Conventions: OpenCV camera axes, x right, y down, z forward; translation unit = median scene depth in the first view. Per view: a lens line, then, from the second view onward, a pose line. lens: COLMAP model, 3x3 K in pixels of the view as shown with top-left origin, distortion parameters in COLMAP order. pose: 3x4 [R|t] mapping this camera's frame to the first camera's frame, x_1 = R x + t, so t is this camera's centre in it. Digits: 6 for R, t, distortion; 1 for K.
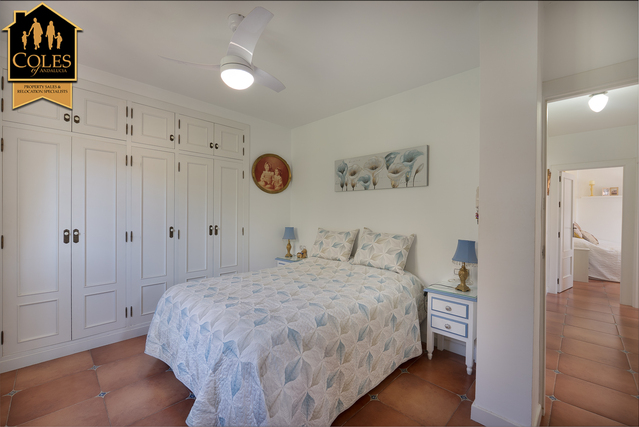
lens RADIAL K [[271.1, 0, 318.0], [0, 271.1, 212.6], [0, 0, 1]] dist [-0.001826, -0.000199]
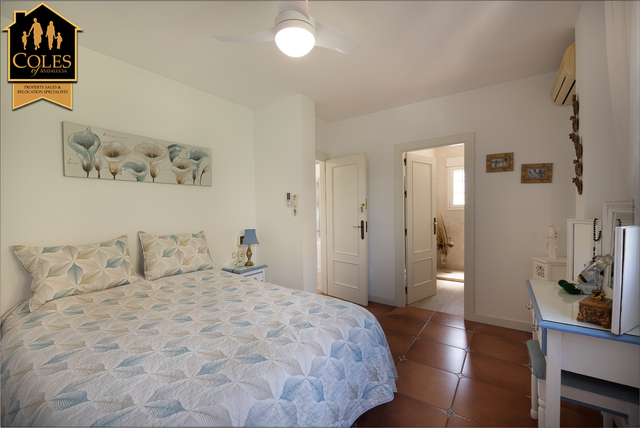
lens RADIAL K [[271.5, 0, 320.0], [0, 271.5, 213.1], [0, 0, 1]] dist [-0.001826, -0.000199]
pose [[-0.174609, -0.024552, 0.984332, -0.690942], [0.008821, 0.999610, 0.026498, -0.011892], [-0.984598, 0.013310, -0.174325, 0.672609]]
